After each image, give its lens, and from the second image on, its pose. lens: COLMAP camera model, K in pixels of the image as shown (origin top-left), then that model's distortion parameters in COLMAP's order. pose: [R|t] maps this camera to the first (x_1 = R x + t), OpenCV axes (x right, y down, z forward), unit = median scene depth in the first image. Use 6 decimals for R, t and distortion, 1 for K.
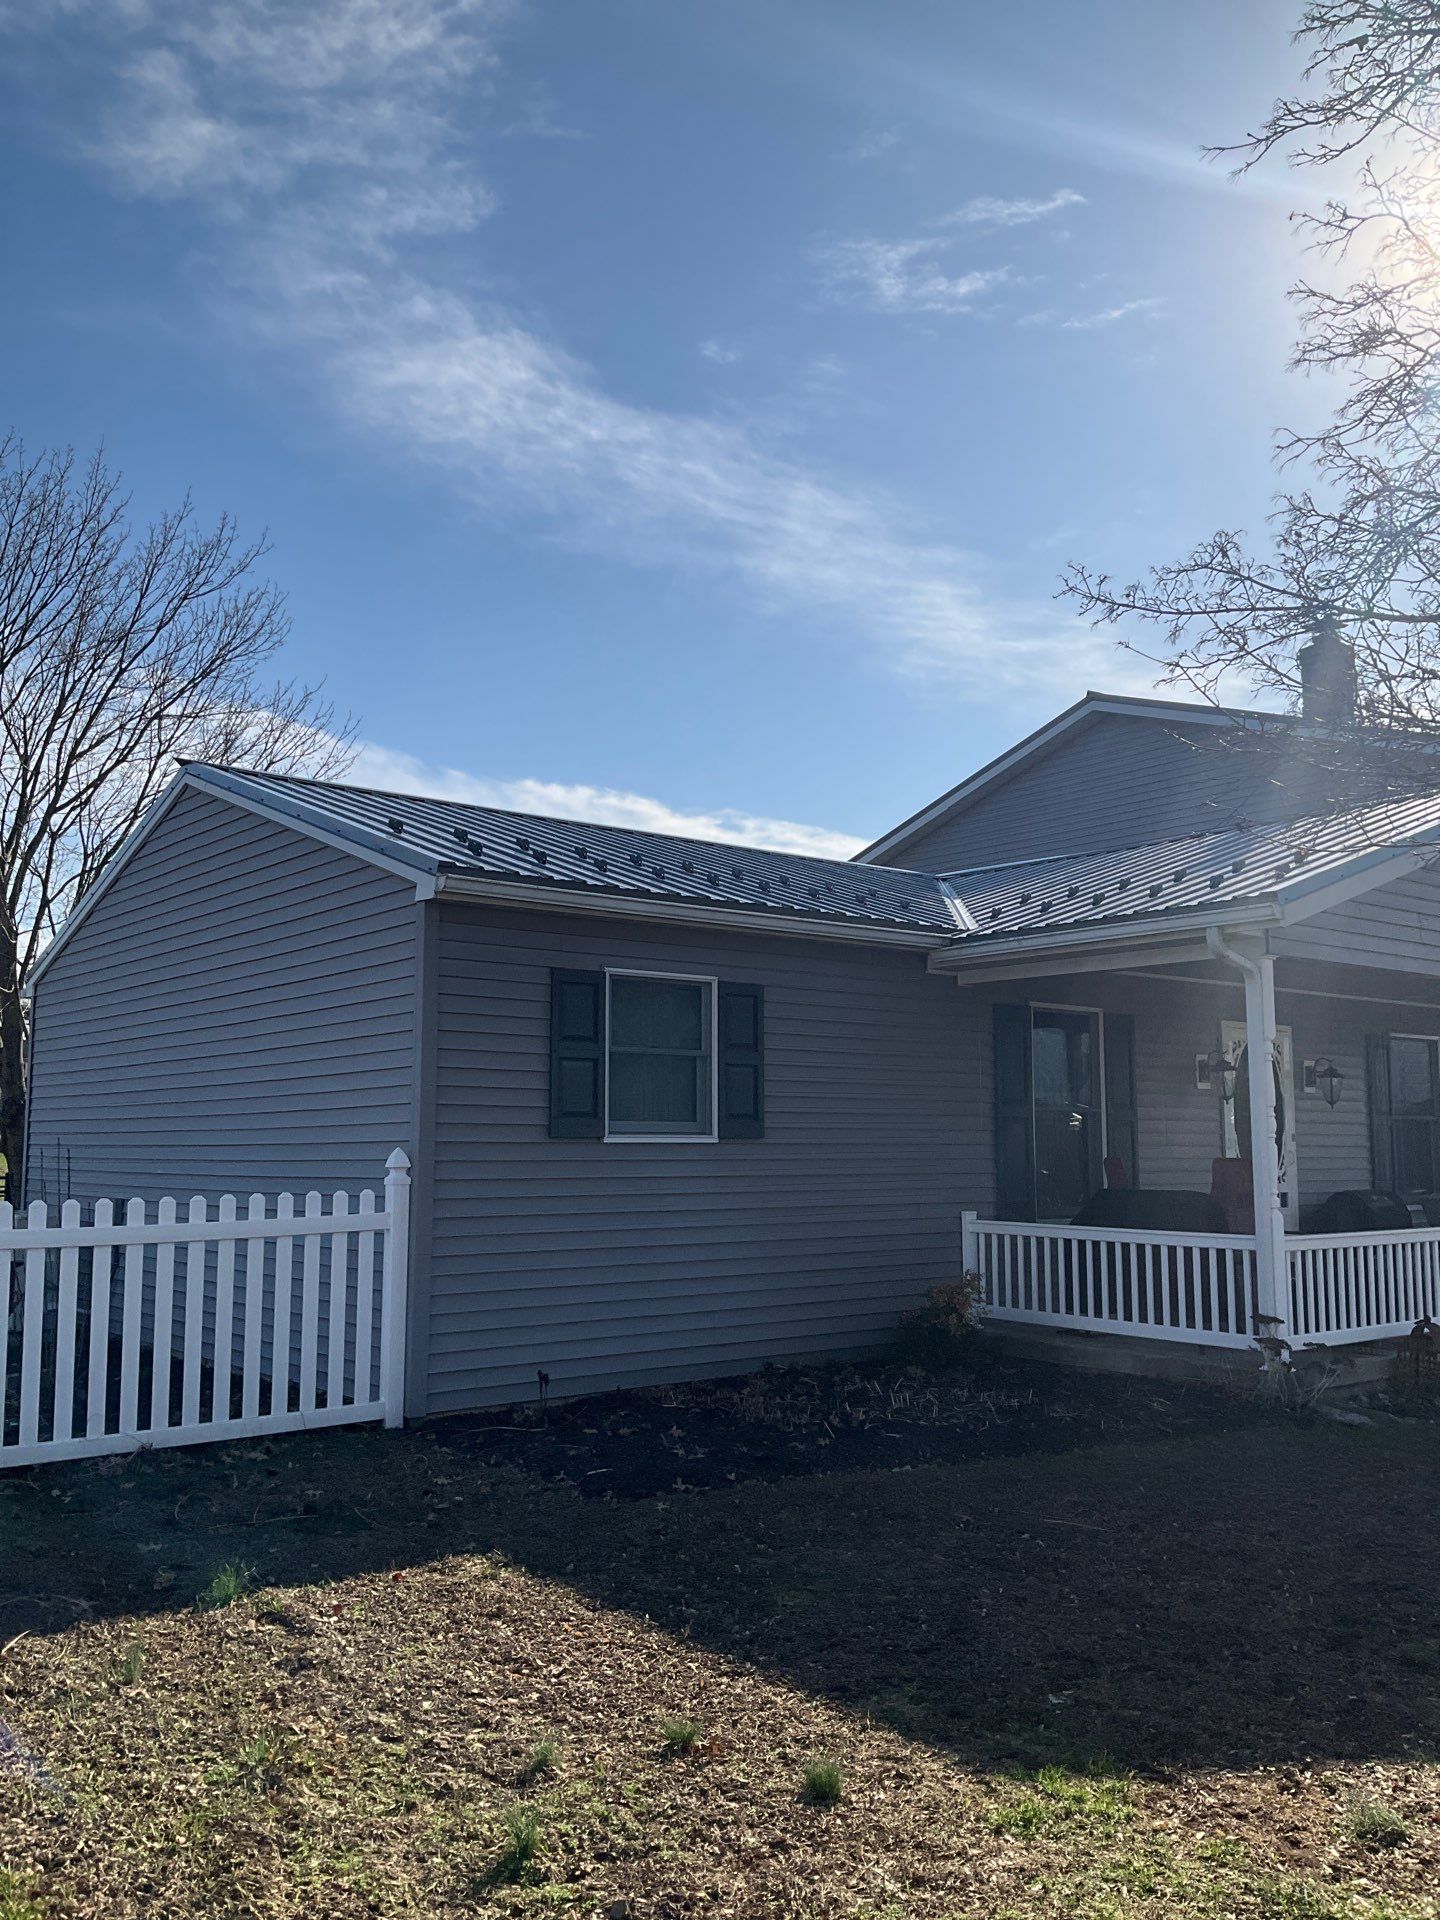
lens RADIAL K [[1577.7, 0, 726.7], [0, 1577.7, 959.5], [0, 0, 1]] dist [0.064807, -0.053589]
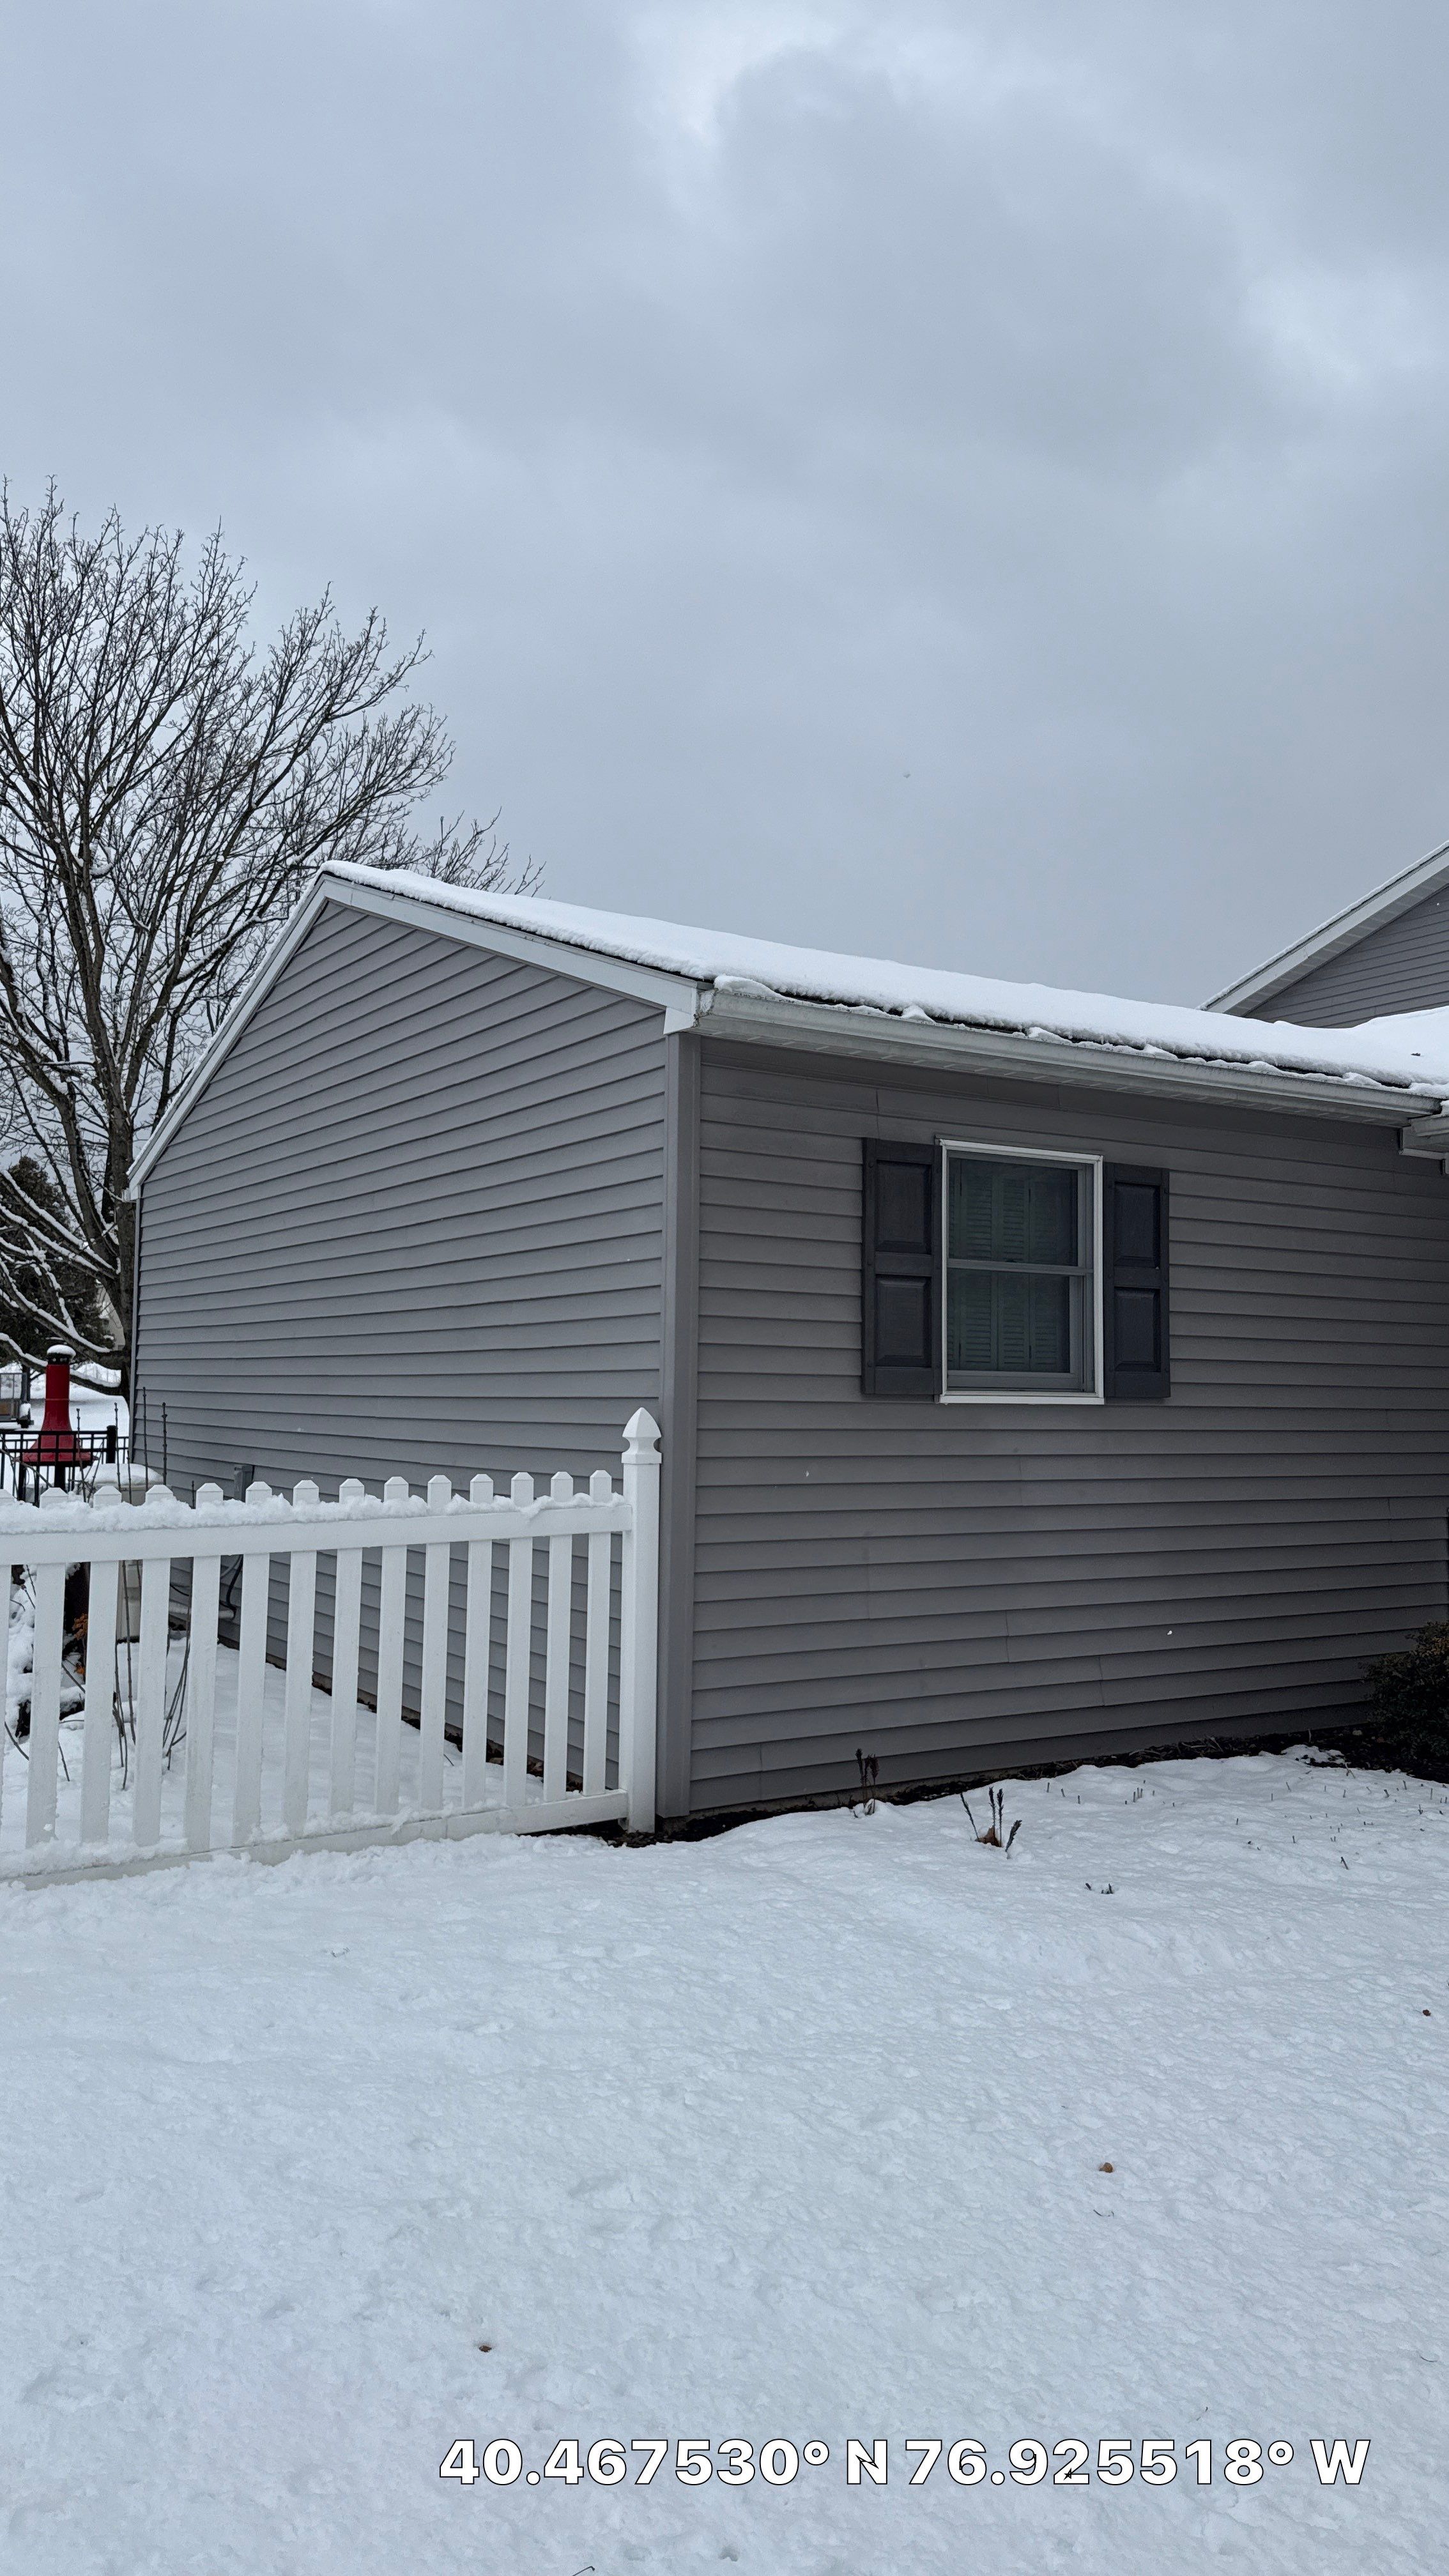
lens RADIAL K [[1832.7, 0, 727.9], [0, 1832.7, 1272.8], [0, 0, 1]] dist [0.025140, -0.000862]
pose [[0.993208, 0.001487, -0.116346, -0.072136], [0.003945, 0.998913, 0.046444, 0.023424], [0.116288, -0.046588, 0.992122, 0.213872]]
